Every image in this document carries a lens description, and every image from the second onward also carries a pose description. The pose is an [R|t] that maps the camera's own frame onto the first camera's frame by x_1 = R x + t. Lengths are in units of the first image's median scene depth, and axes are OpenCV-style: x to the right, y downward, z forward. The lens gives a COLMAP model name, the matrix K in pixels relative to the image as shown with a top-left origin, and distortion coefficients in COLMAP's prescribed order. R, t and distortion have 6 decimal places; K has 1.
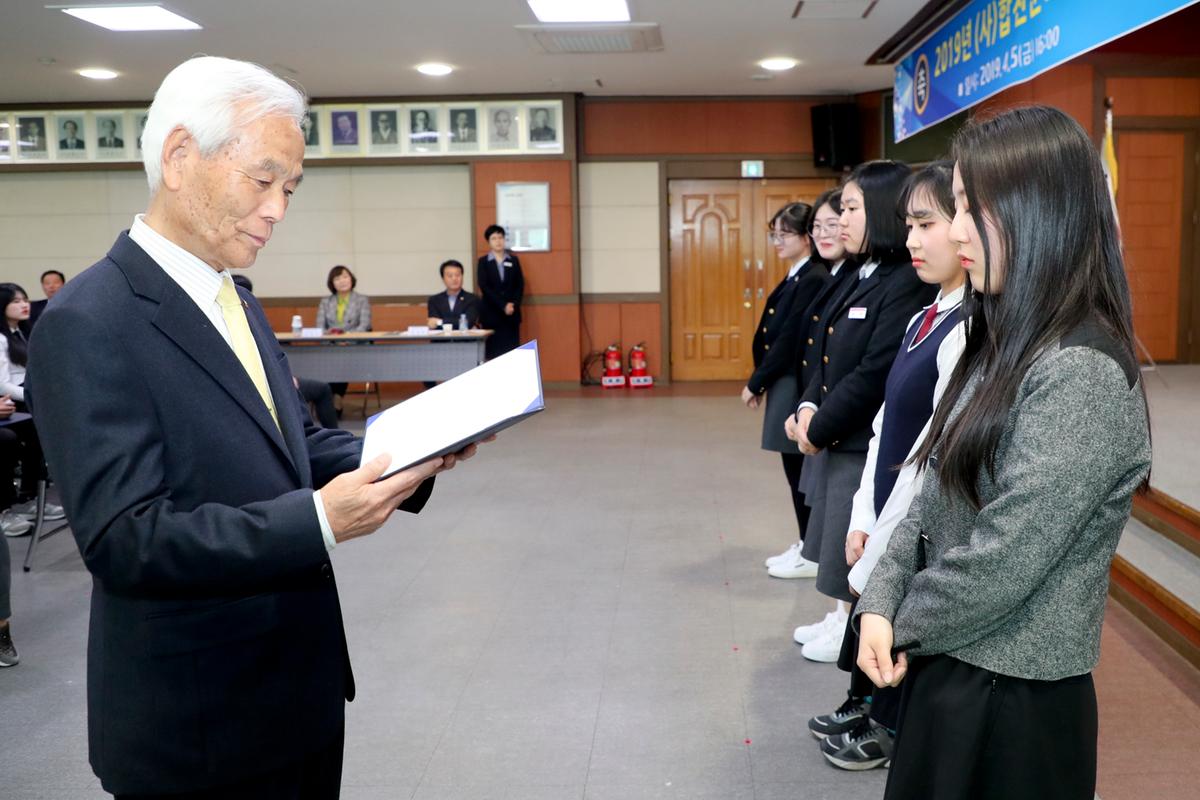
lens RADIAL K [[1303.3, 0, 698.8], [0, 1303.3, 339.5], [0, 0, 1]] dist [-0.063261, 0.012249]
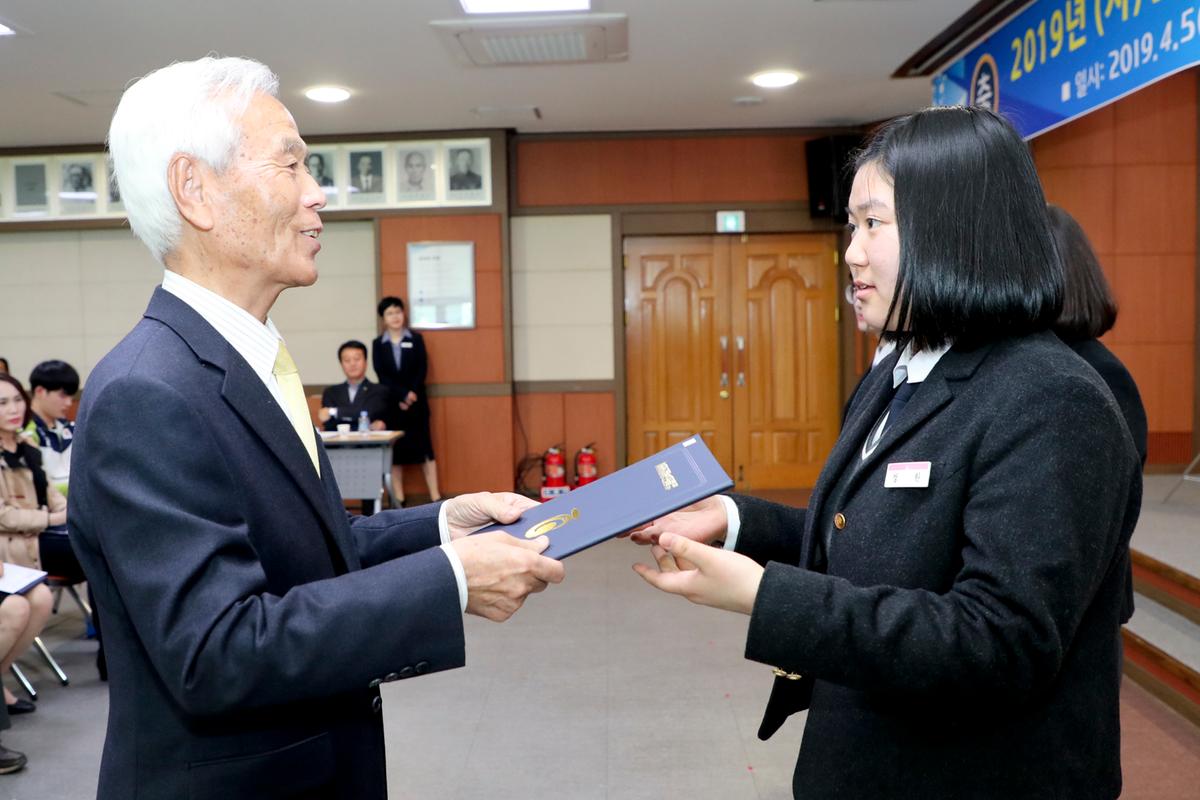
lens RADIAL K [[1451.3, 0, 528.8], [0, 1451.3, 347.1], [0, 0, 1]] dist [-0.064515, 0.012949]
pose [[0.997396, -0.008139, -0.071659, -0.018551], [0.004209, 0.998487, -0.054825, -0.007996], [0.071997, 0.054381, 0.995921, 0.124202]]
